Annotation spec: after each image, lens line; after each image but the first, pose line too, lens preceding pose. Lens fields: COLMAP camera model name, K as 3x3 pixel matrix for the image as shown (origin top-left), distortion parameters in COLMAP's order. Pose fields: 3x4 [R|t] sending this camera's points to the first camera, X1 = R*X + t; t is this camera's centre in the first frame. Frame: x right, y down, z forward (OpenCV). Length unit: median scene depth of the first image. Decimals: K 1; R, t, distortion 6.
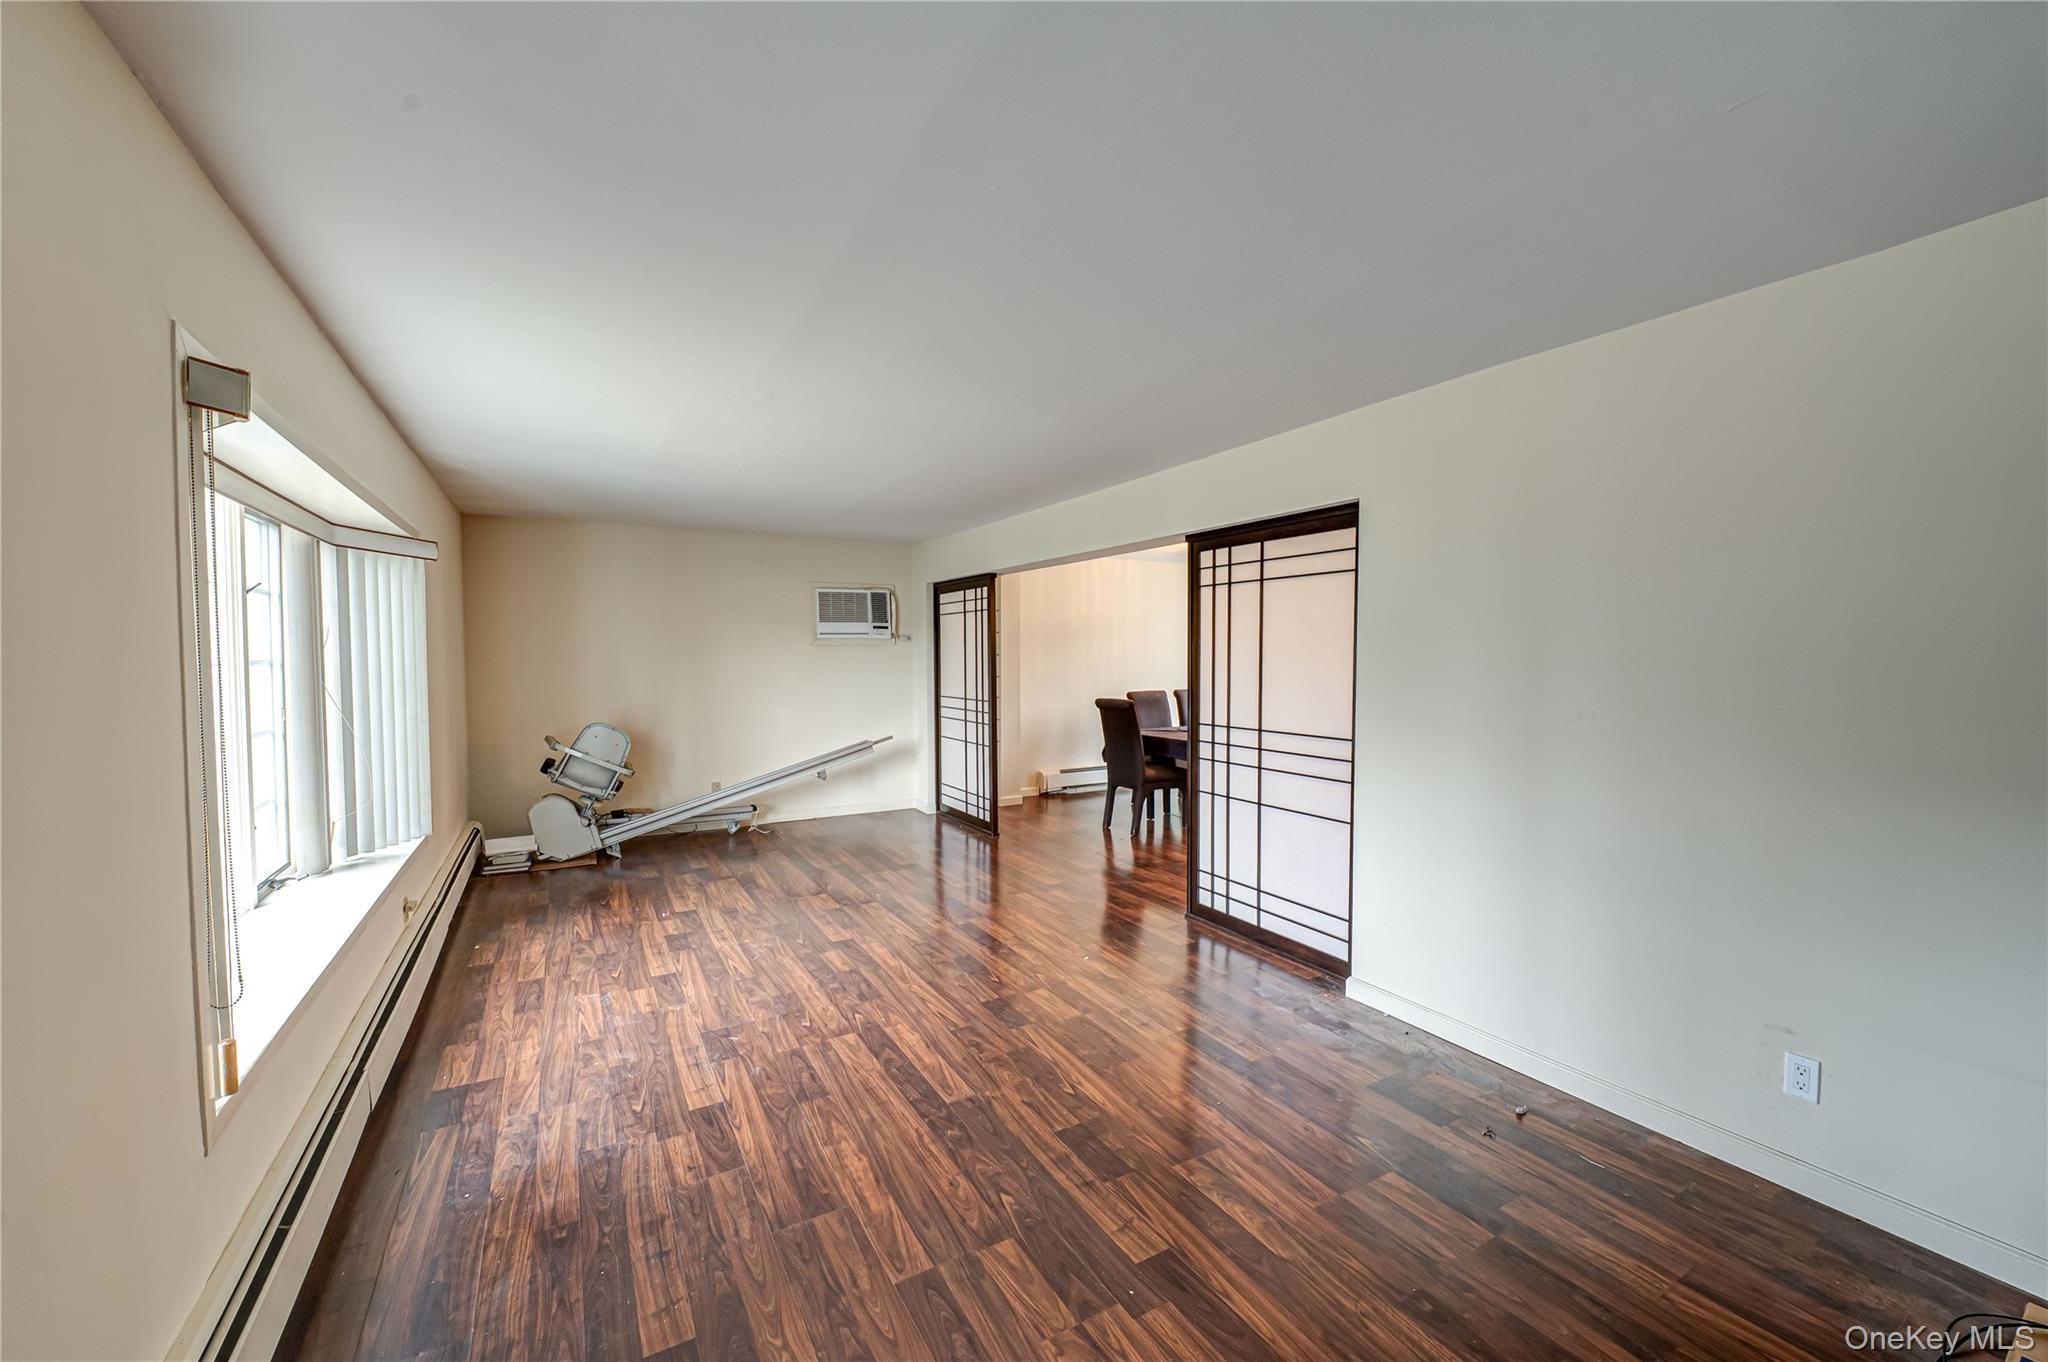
lens RADIAL K [[810.5, 0, 1023.9], [0, 810.5, 681.9], [0, 0, 1]] dist [-0.018719, -0.000625]
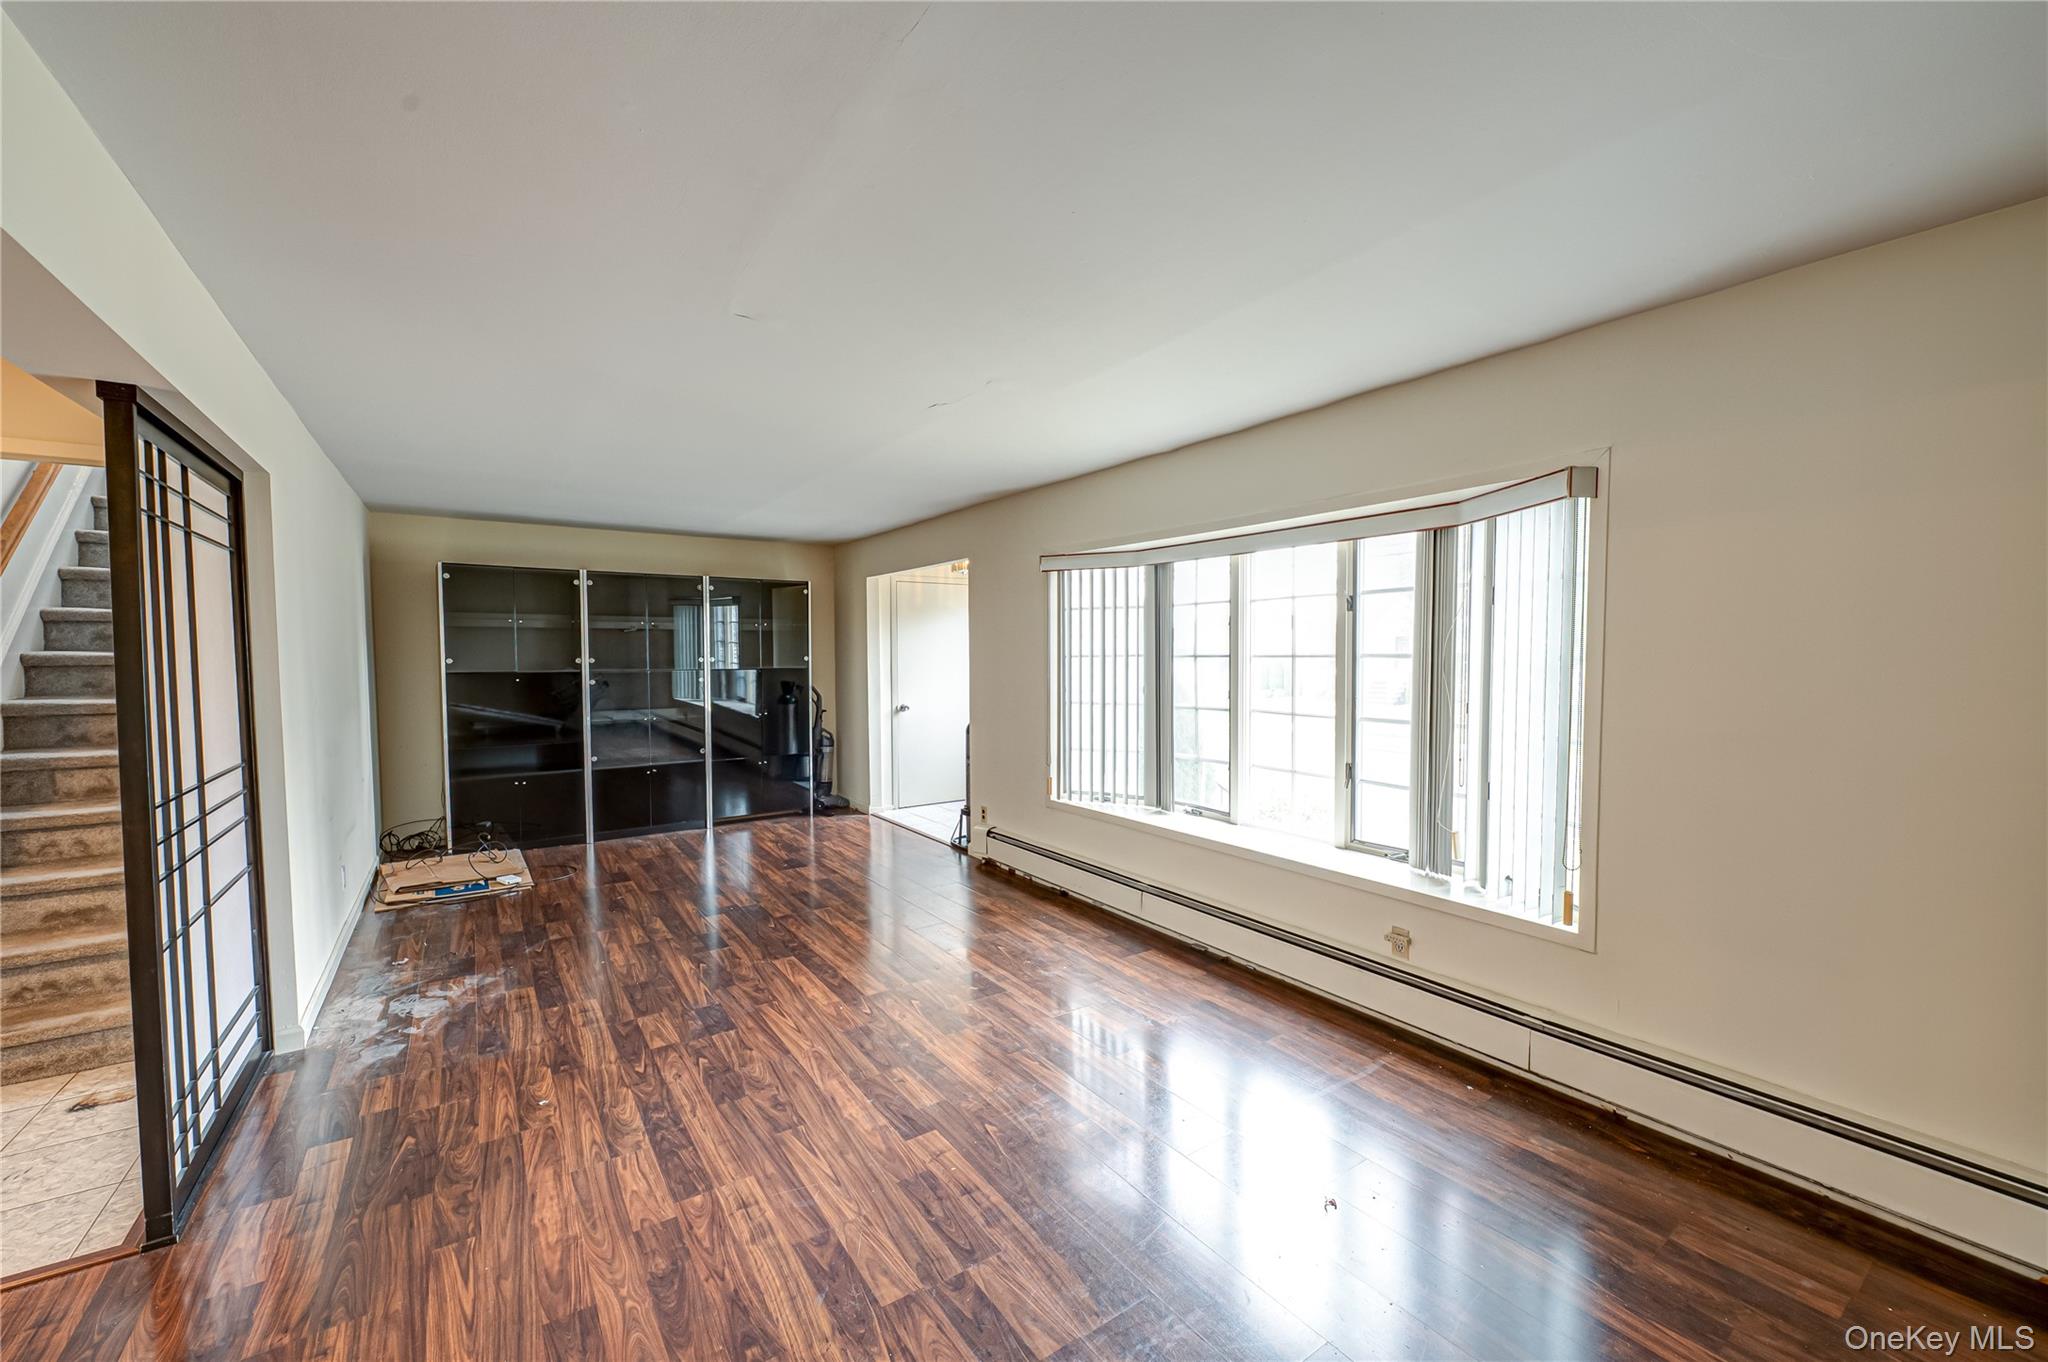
lens RADIAL K [[810.5, 0, 1038.6], [0, 810.5, 682.2], [0, 0, 1]] dist [-0.018719, -0.000625]
pose [[-0.995067, 0.008562, -0.098832, -0.333590], [0.001097, 0.997157, 0.075341, -0.075001], [0.099196, 0.074861, -0.992248, 2.059000]]
